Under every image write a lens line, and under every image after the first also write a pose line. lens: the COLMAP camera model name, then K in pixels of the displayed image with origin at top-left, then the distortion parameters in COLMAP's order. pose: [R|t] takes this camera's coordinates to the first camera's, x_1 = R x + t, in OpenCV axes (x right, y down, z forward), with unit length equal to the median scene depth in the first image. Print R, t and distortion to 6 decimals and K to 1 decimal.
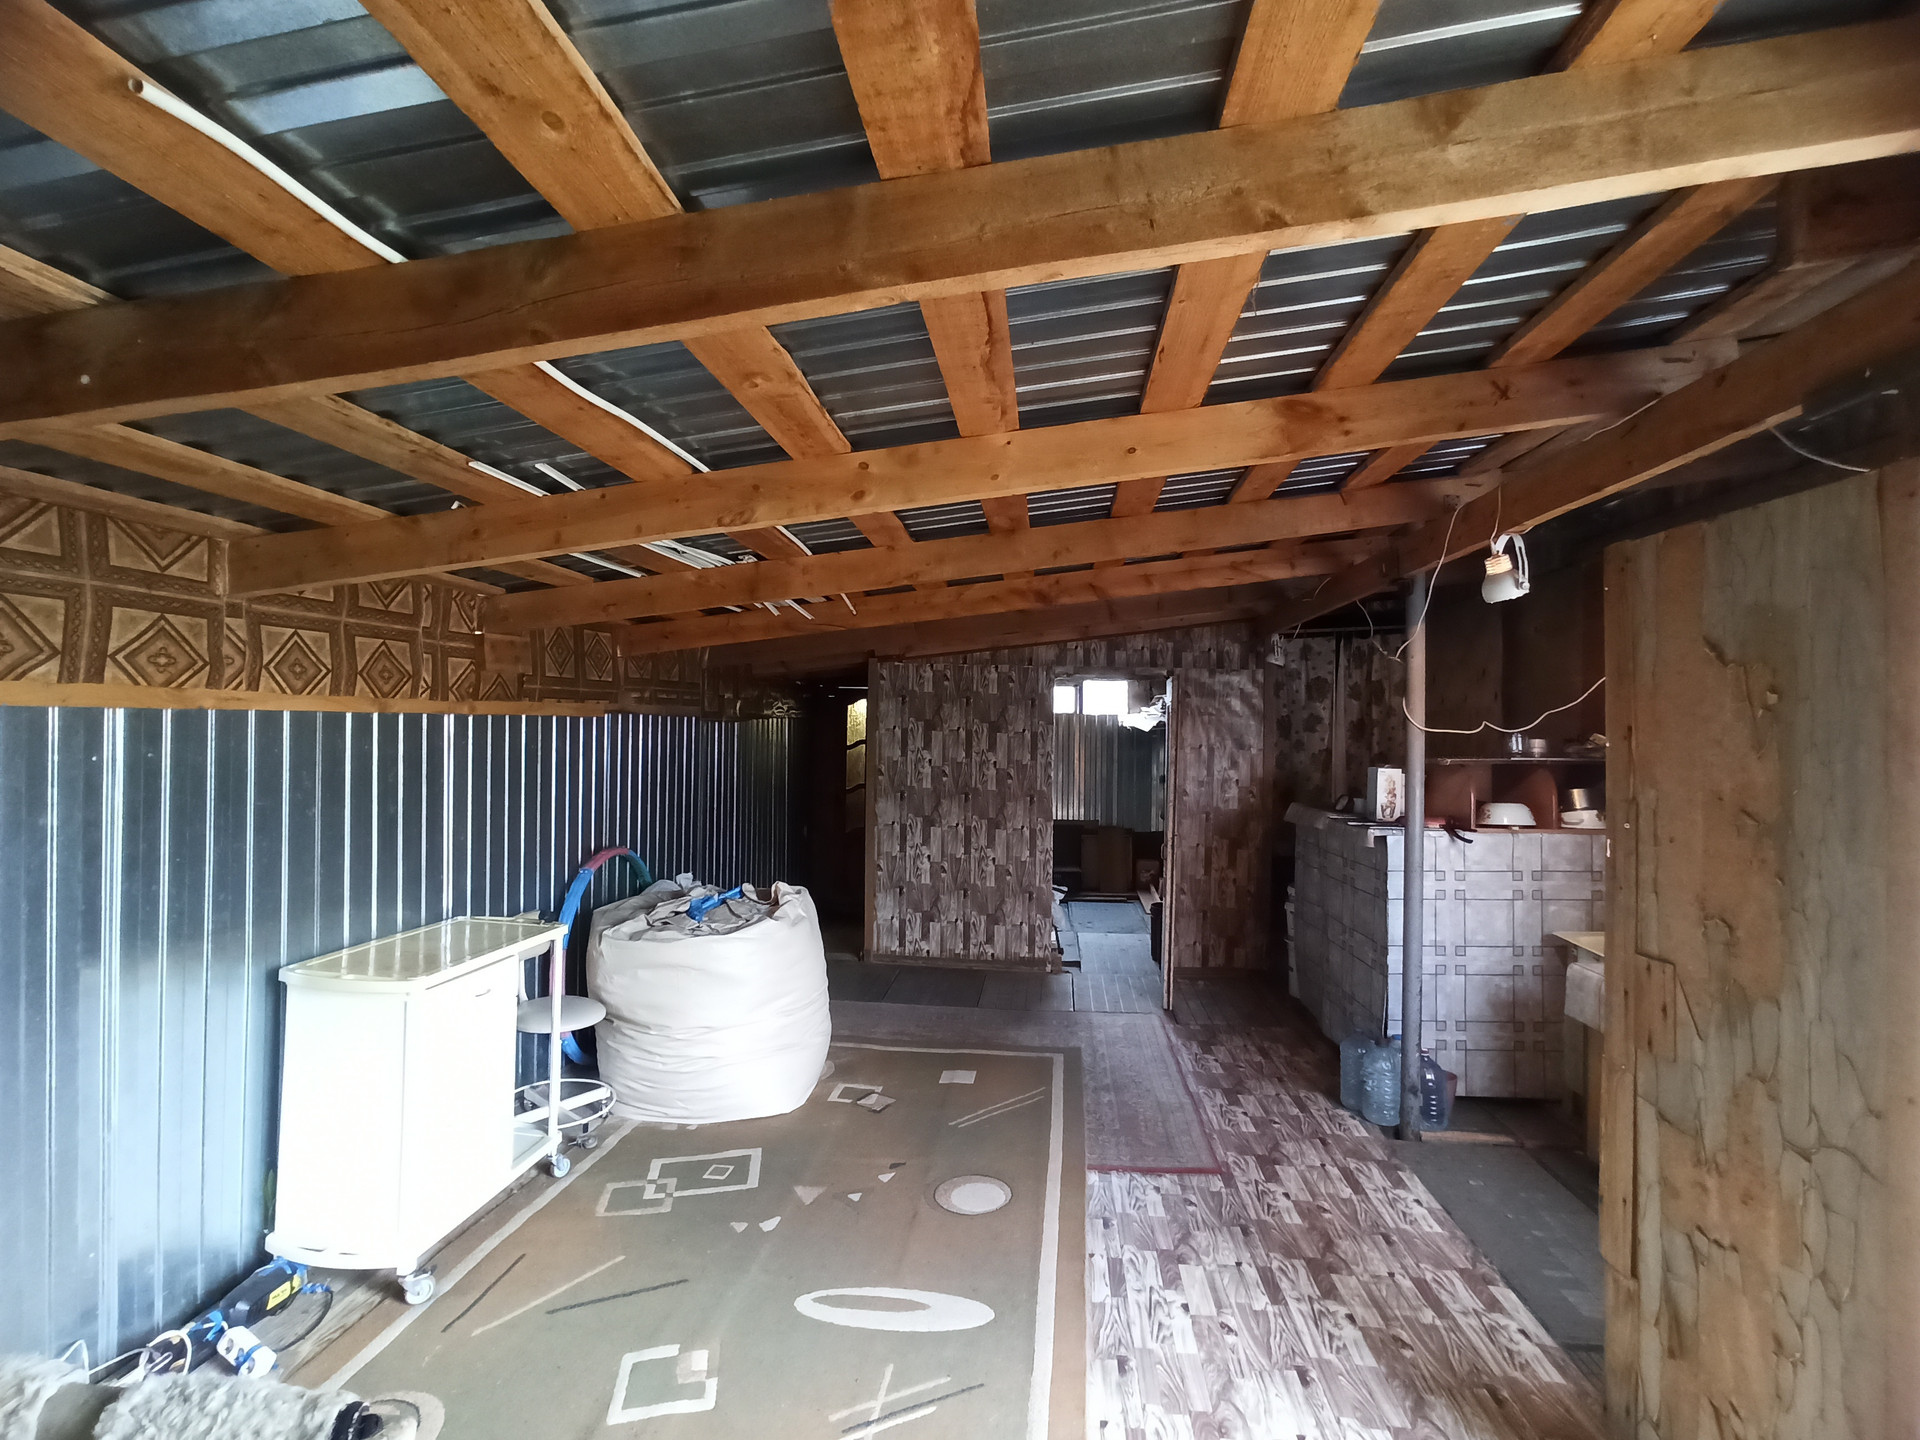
lens RADIAL K [[873.9, 0, 961.8], [0, 873.9, 719.0], [0, 0, 1]] dist [-0.059226, 0.035172]
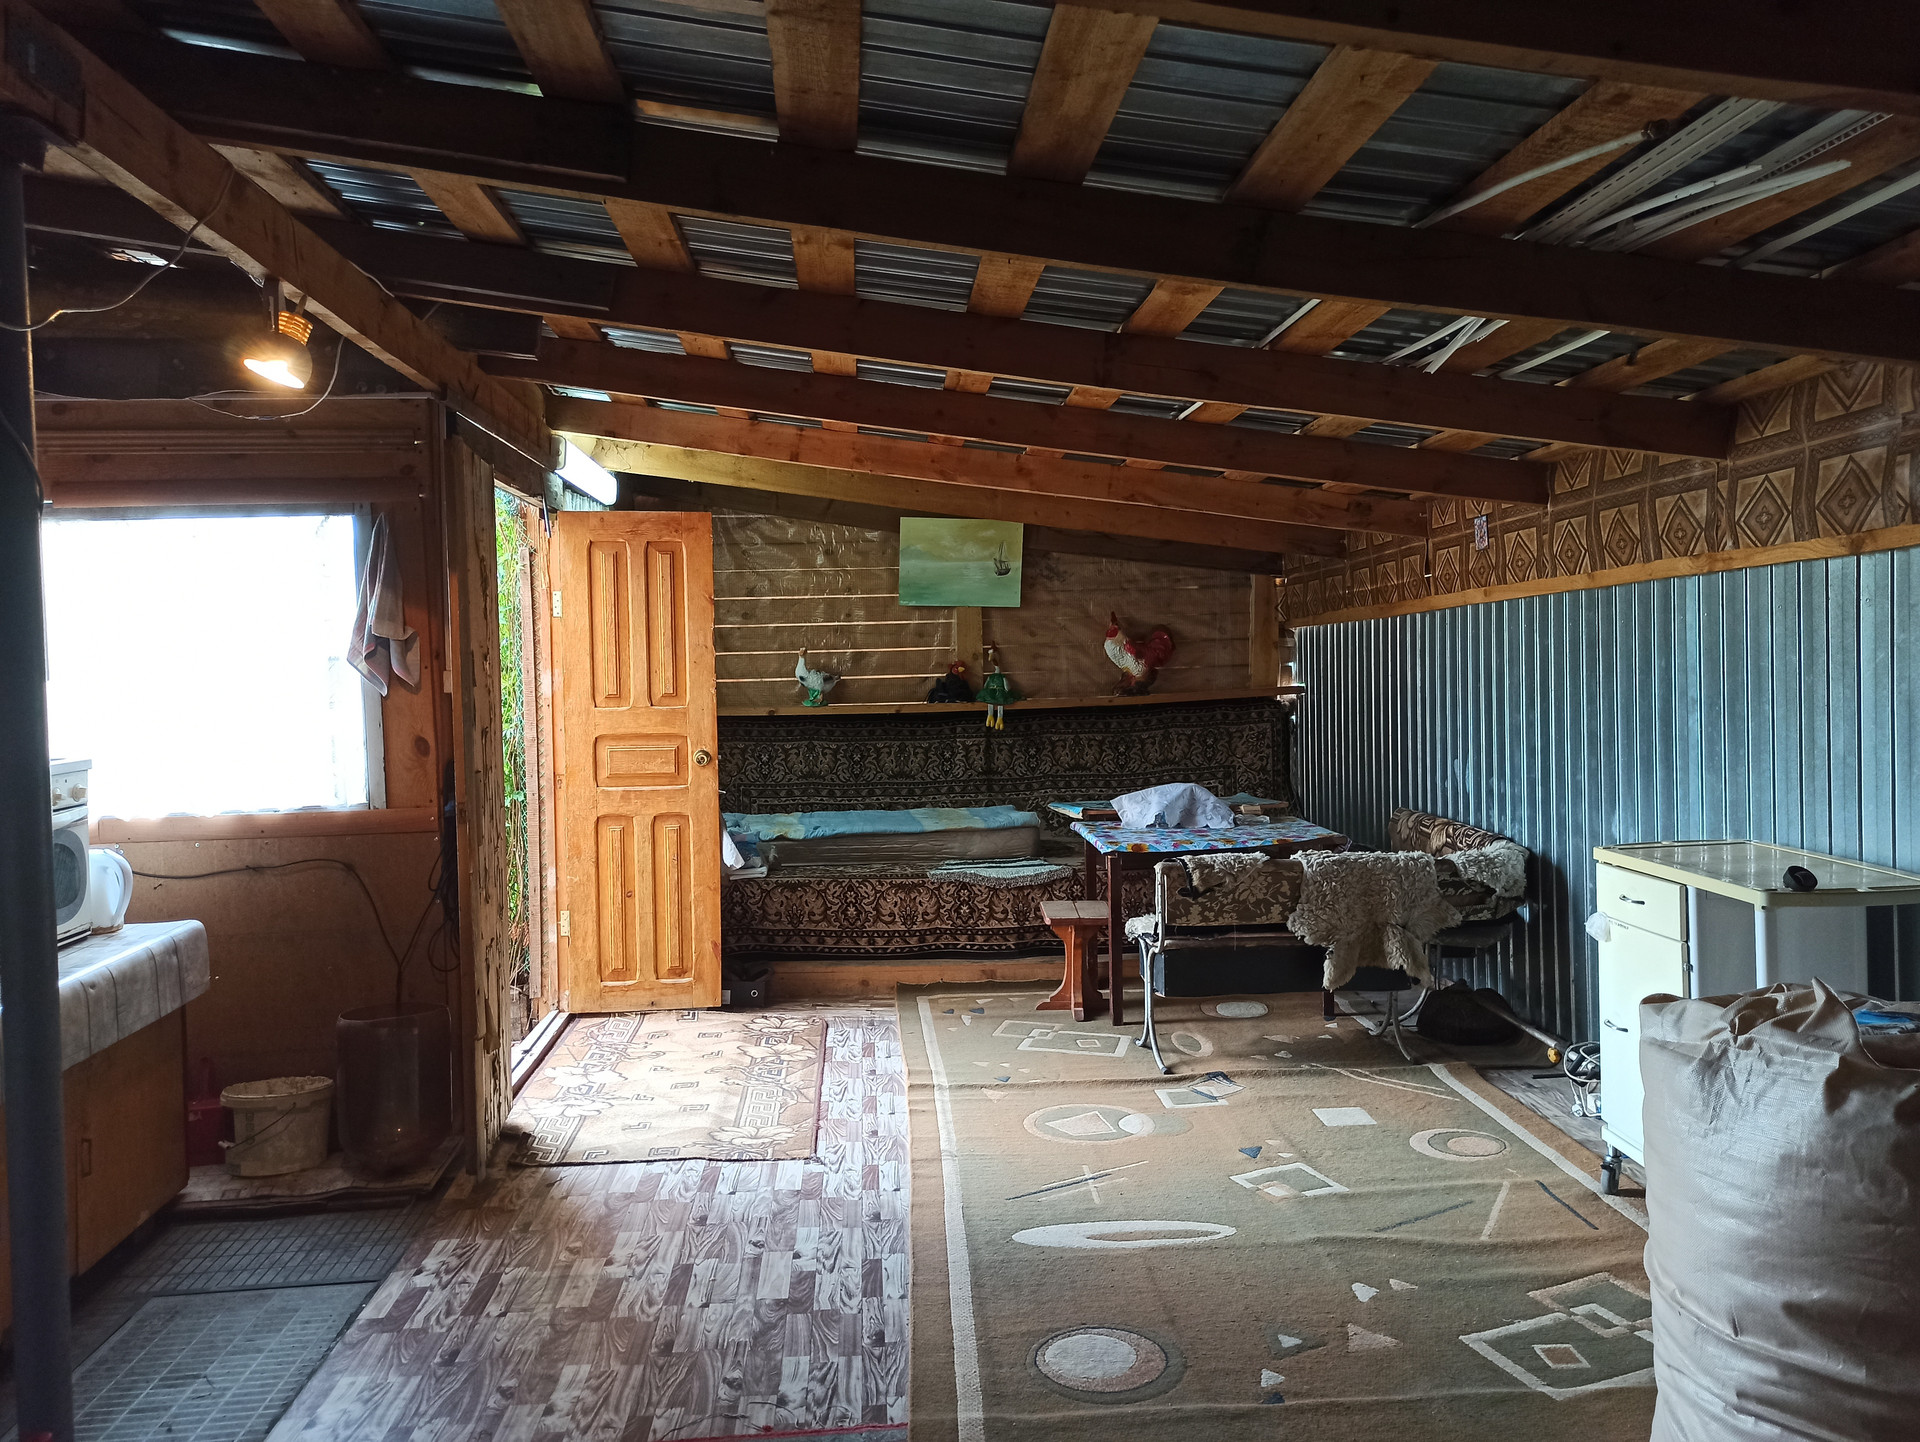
lens RADIAL K [[1420.0, 0, 959.1], [0, 1420.0, 715.8], [0, 0, 1]] dist [0.077651, -0.087122]
pose [[-0.985204, 0.013255, -0.170873, 0.244931], [0.009708, 0.999720, 0.021576, 0.082353], [0.171111, 0.019597, -0.985057, 1.757920]]
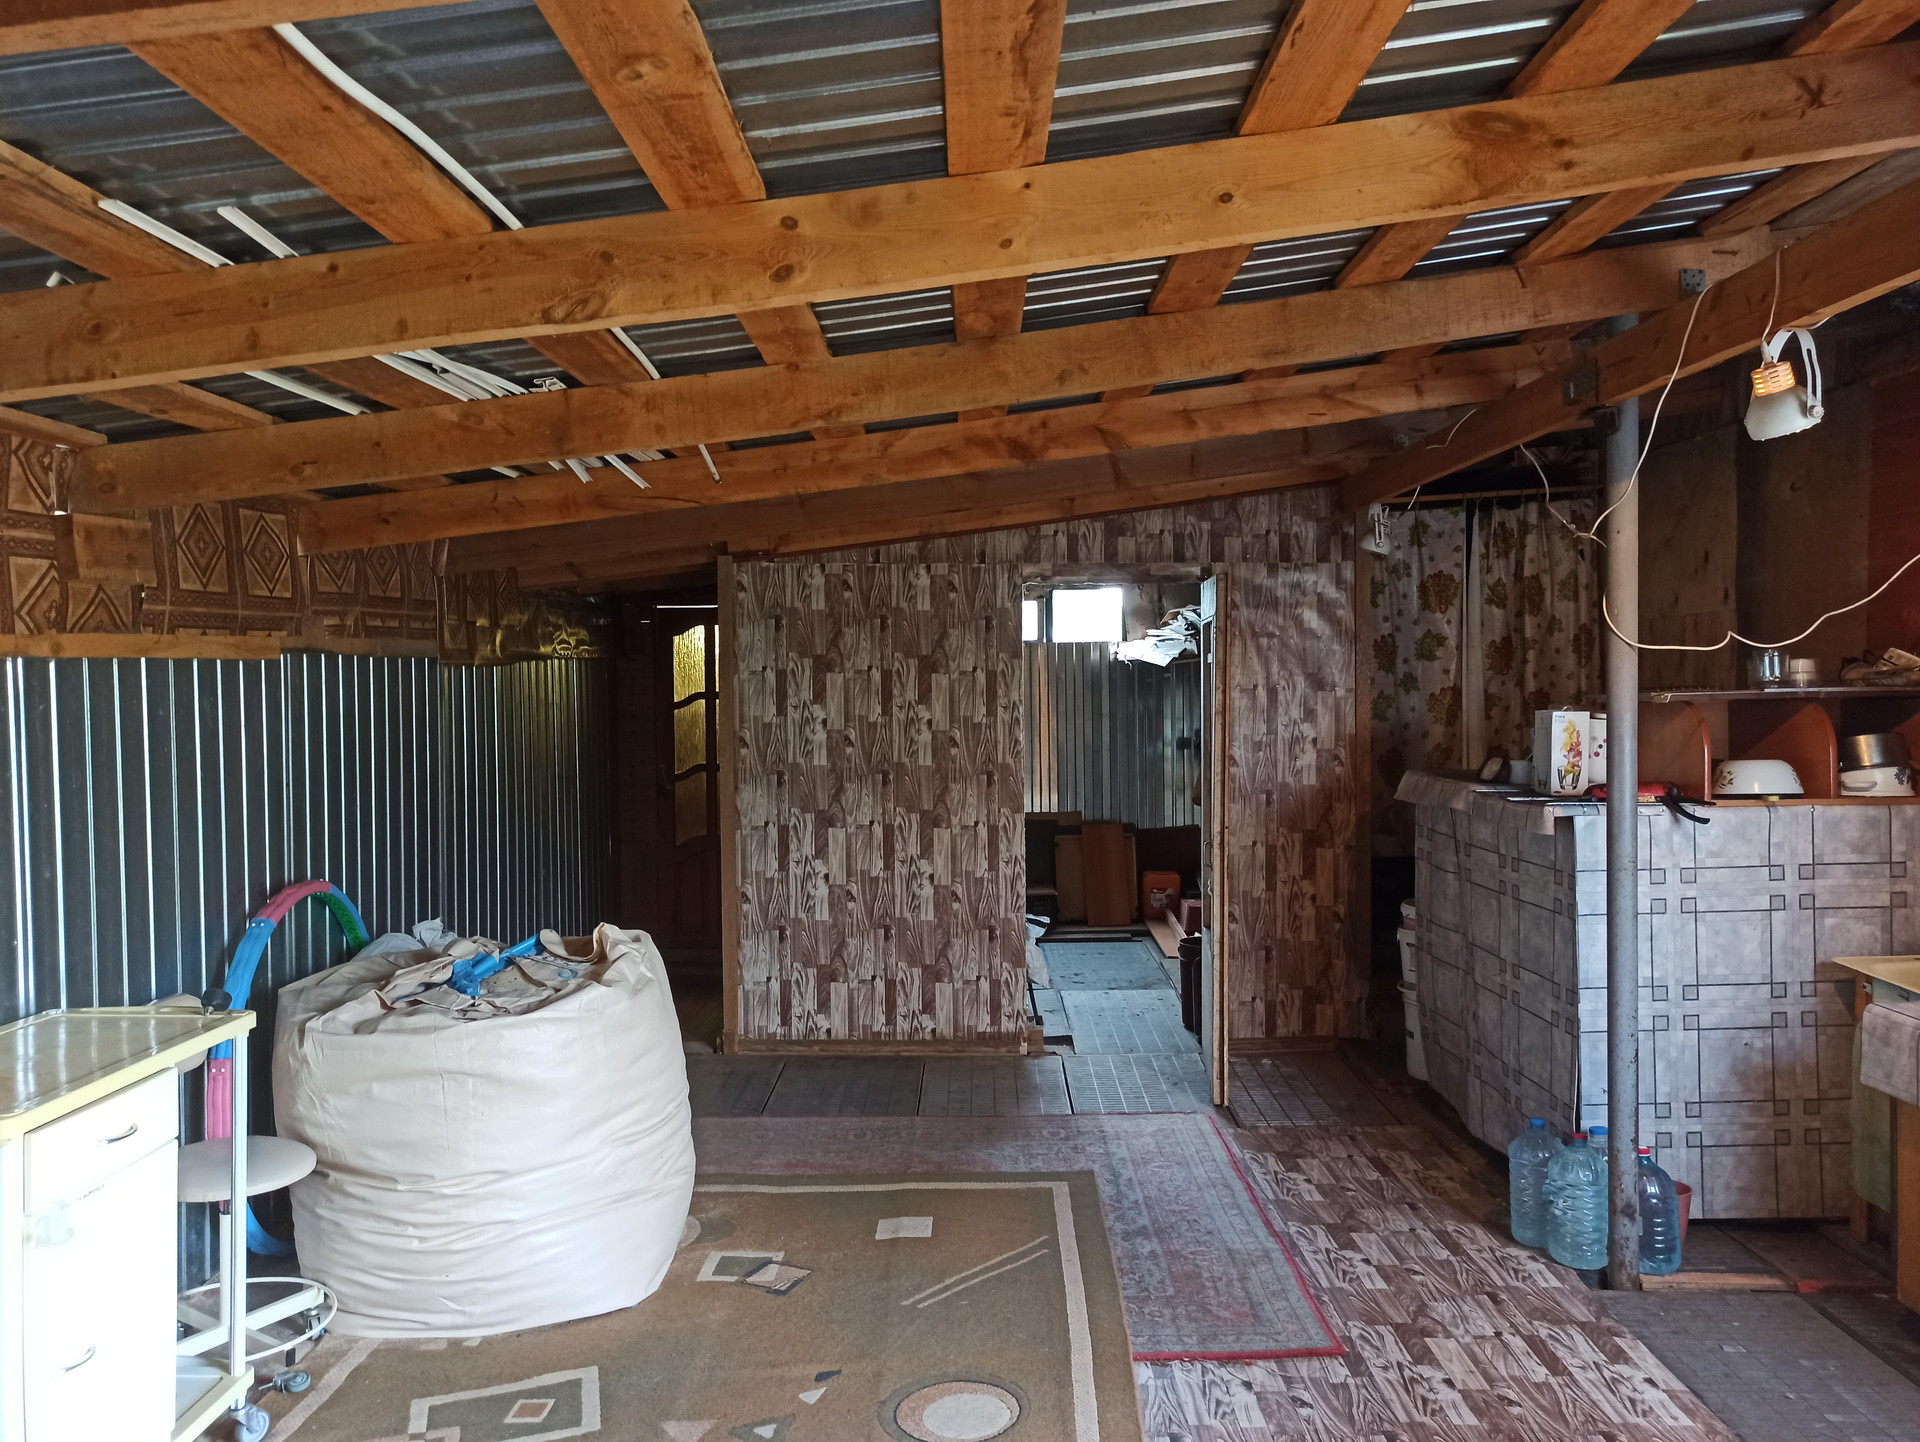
lens RADIAL K [[1420.0, 0, 959.1], [0, 1420.0, 715.8], [0, 0, 1]] dist [0.077651, -0.087122]
pose [[0.995231, -0.027327, 0.093639, -0.062392], [0.023546, 0.998871, 0.041253, 0.008106], [-0.094660, -0.038851, 0.994751, -0.009451]]
